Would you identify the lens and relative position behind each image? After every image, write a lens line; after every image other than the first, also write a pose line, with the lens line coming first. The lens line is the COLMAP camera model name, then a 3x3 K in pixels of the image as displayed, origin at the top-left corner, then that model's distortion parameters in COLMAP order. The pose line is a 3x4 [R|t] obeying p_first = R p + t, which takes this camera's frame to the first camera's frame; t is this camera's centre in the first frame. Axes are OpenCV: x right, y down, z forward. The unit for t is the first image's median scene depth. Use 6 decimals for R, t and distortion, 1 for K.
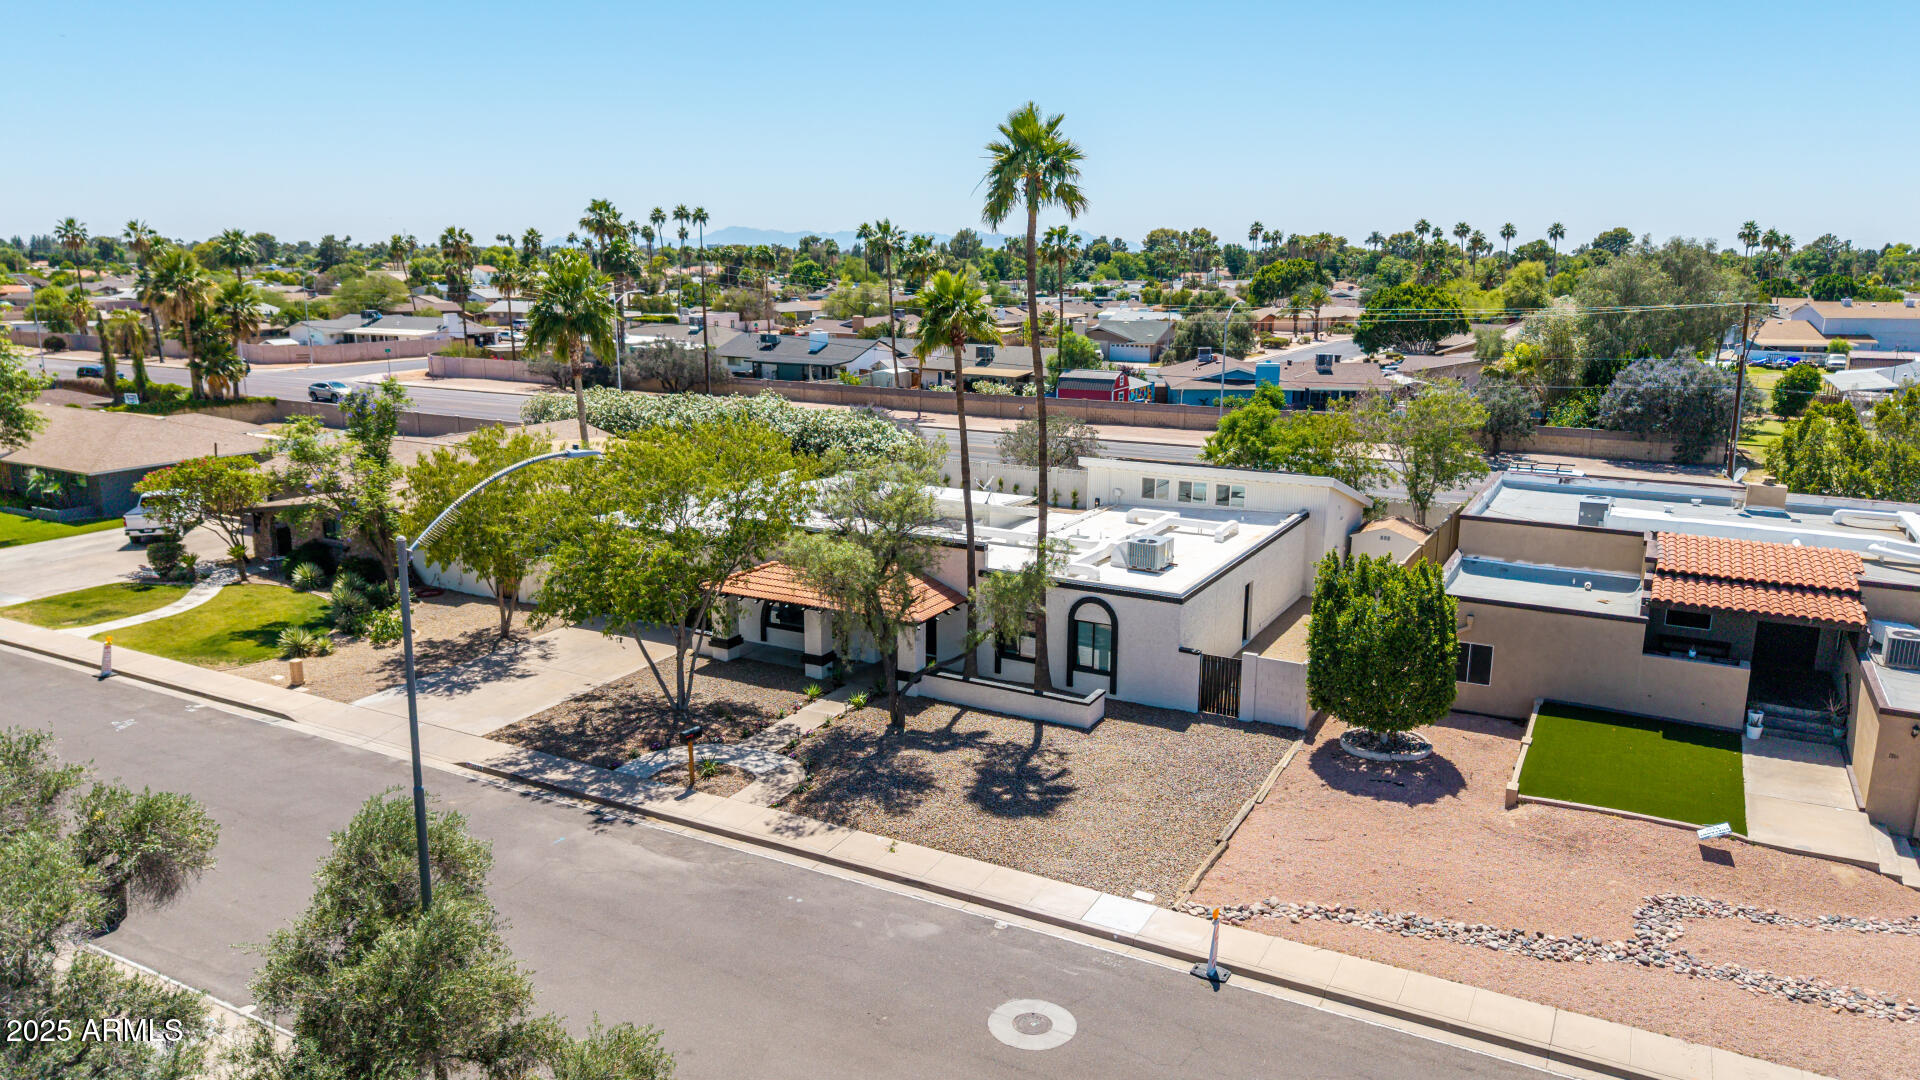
lens RADIAL K [[1288.3, 0, 960.0], [0, 1288.3, 540.0], [0, 0, 1]] dist [0.037154, -0.046741]
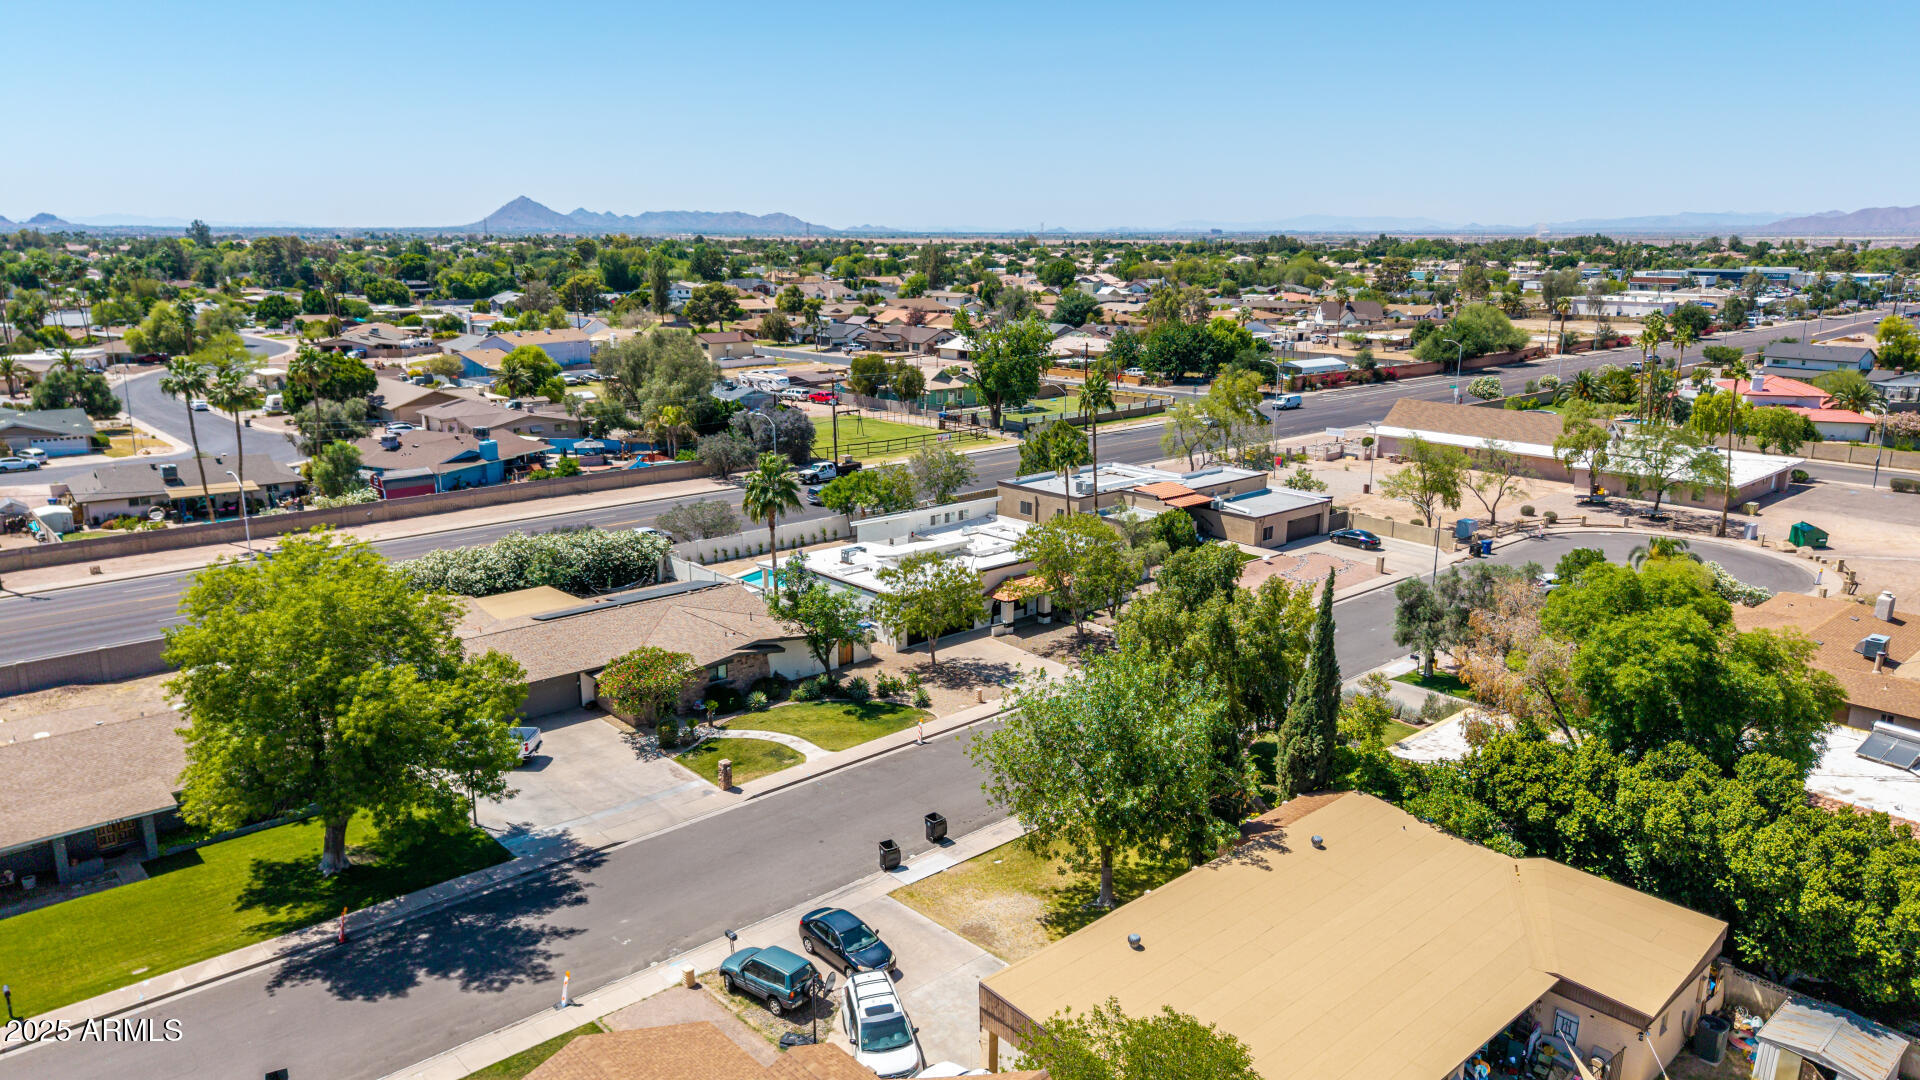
lens RADIAL K [[1288.3, 0, 960.0], [0, 1288.3, 540.0], [0, 0, 1]] dist [0.037154, -0.046741]
pose [[0.326221, -0.222848, 0.918650, -2.104174], [0.202699, 0.965701, 0.162281, -0.411516], [-0.923305, 0.133270, 0.360203, 0.299300]]
